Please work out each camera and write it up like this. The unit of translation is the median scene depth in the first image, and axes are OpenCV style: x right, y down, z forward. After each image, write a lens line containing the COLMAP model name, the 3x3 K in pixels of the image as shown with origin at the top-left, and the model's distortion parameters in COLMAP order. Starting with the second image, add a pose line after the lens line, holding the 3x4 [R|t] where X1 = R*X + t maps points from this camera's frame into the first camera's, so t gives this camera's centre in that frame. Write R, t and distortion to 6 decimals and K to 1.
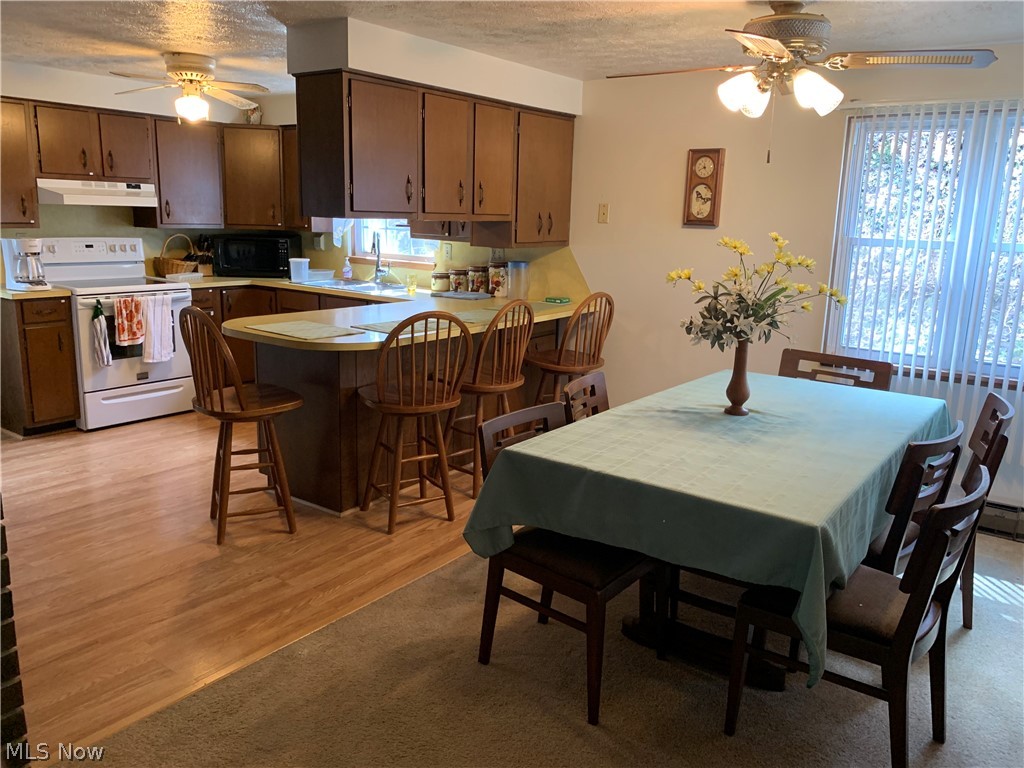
lens RADIAL K [[784.8, 0, 513.2], [0, 784.8, 379.3], [0, 0, 1]] dist [0.014849, -0.006131]
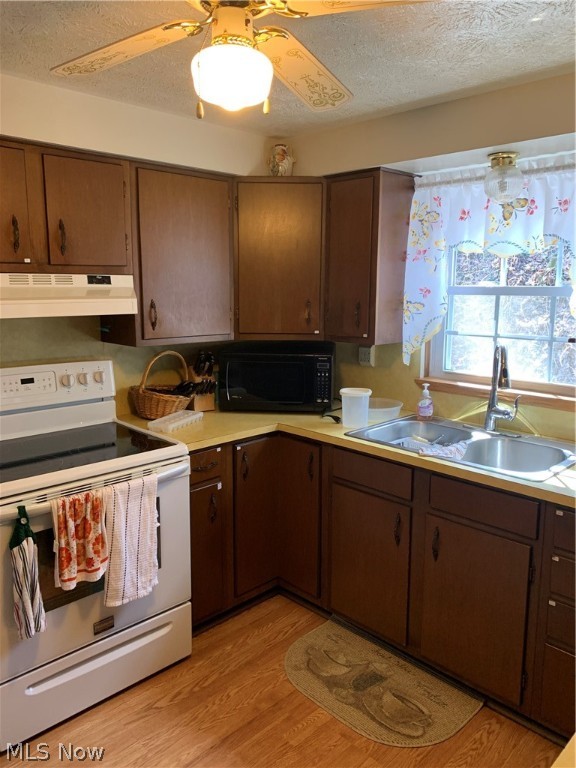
lens RADIAL K [[582.5, 0, 288.9], [0, 582.5, 375.9], [0, 0, 1]] dist [0.094519, -0.173160]
pose [[0.987201, -0.001538, -0.159473, -0.278502], [-0.007620, 0.998356, -0.056801, -0.153113], [0.159298, 0.057289, 0.985567, 0.607427]]
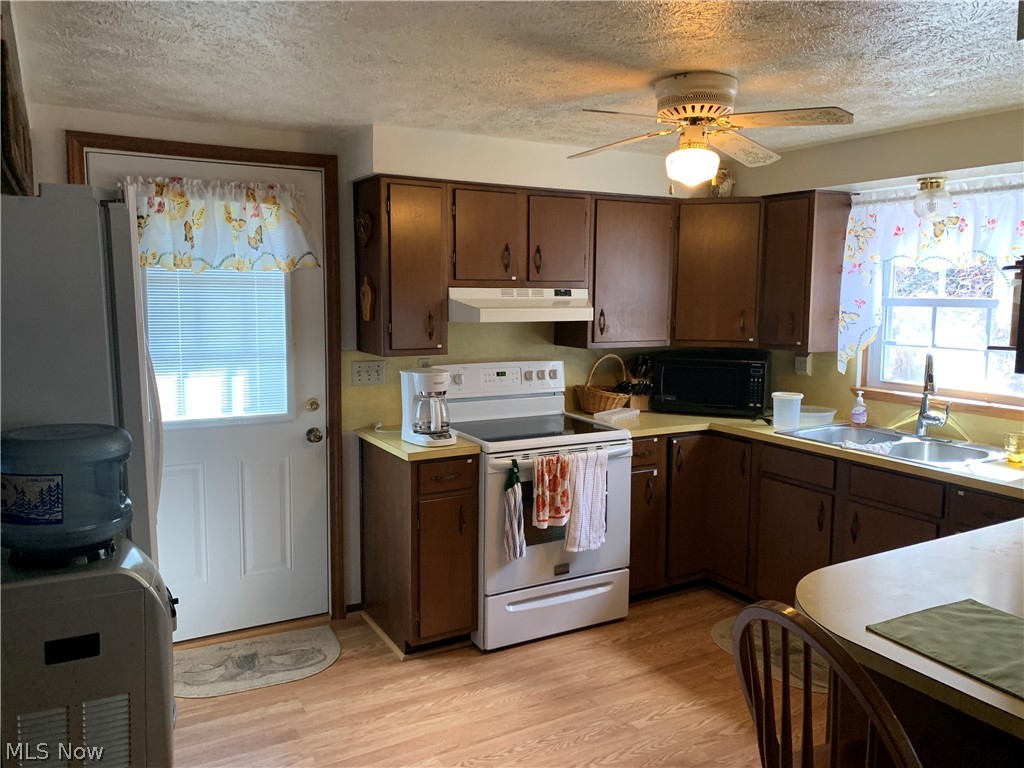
lens RADIAL K [[776.7, 0, 513.2], [0, 776.7, 371.4], [0, 0, 1]] dist [0.094519, -0.173160]
pose [[0.912361, 0.017171, -0.409027, -0.237039], [-0.063693, 0.992907, -0.100390, -0.102031], [0.404402, 0.117644, 0.906983, 0.355395]]
